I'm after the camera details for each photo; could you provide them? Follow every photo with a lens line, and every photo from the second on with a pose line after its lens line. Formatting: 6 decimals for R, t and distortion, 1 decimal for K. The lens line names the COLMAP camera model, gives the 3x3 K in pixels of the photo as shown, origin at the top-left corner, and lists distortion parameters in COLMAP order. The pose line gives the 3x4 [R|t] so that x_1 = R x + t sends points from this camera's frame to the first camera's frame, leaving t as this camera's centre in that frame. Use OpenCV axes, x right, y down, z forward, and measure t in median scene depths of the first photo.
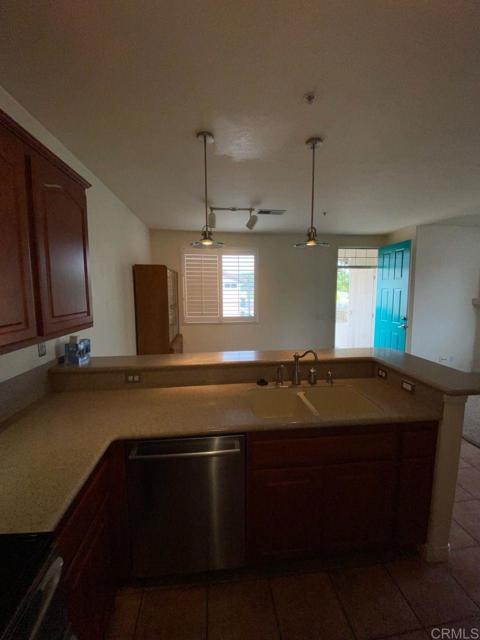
lens RADIAL K [[255.2, 0, 236.8], [0, 255.2, 317.4], [0, 0, 1]] dist [-0.033919, -0.000245]
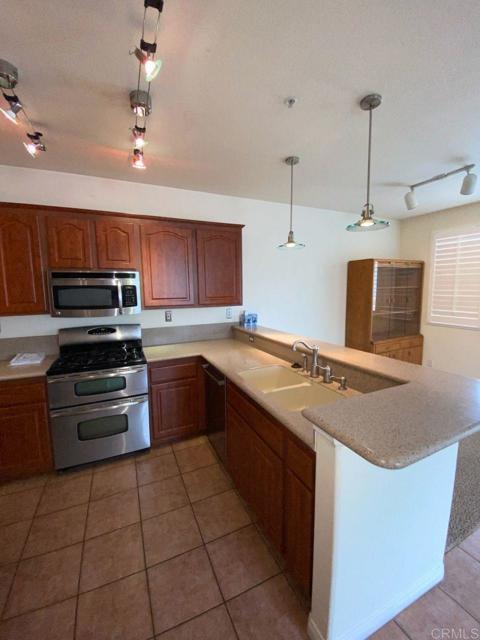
lens RADIAL K [[255.2, 0, 236.8], [0, 255.2, 317.4], [0, 0, 1]] dist [-0.033919, -0.000245]
pose [[0.314102, 0.110229, -0.942969, 0.551650], [-0.086307, 0.992440, 0.087263, -0.015037], [0.945458, 0.053976, 0.321241, 0.200785]]
